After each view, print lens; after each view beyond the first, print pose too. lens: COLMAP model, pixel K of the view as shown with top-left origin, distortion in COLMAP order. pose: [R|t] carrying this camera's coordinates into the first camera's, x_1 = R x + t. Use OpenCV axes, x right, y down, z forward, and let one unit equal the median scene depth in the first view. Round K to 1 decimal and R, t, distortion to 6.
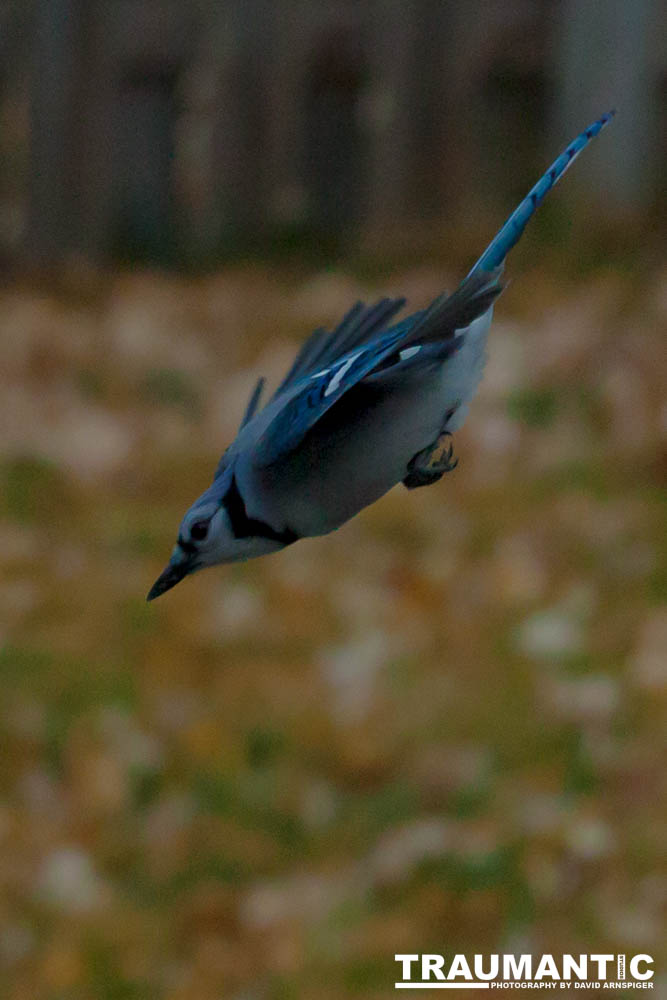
lens RADIAL K [[3582.2, 0, 332.1], [0, 3582.2, 499.8], [0, 0, 1]] dist [-0.328443, 0.000000]
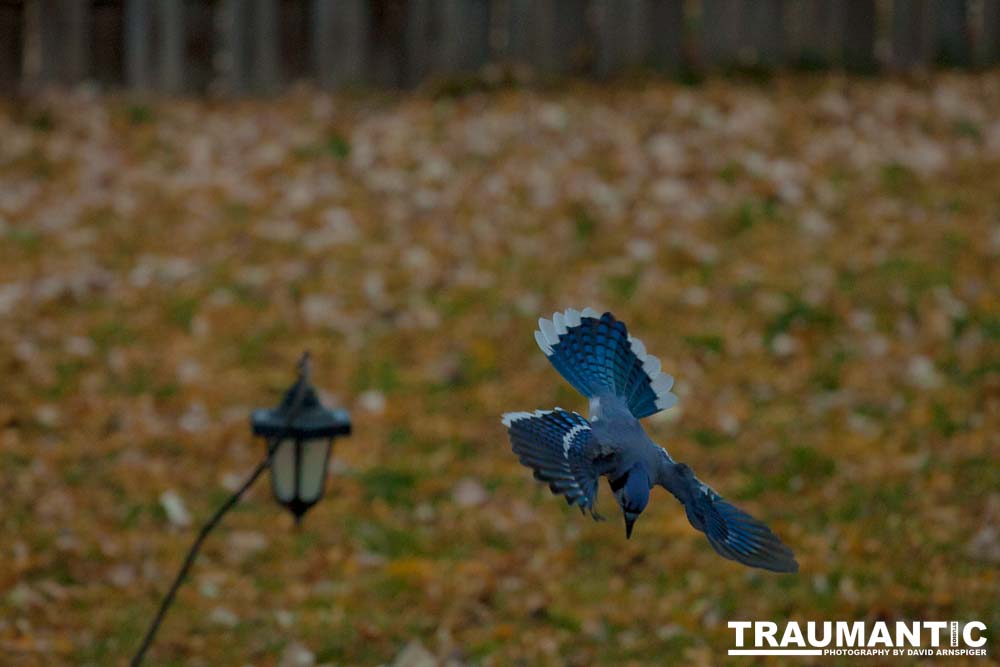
lens RADIAL K [[5104.8, 0, 500.3], [0, 5104.8, 332.8], [0, 0, 1]] dist [0.380589, 0.000000]
pose [[0.986452, -0.026730, -0.161861, 0.161719], [0.030545, 0.999310, 0.021127, 0.014681], [0.161184, -0.025785, 0.986587, -1.914290]]
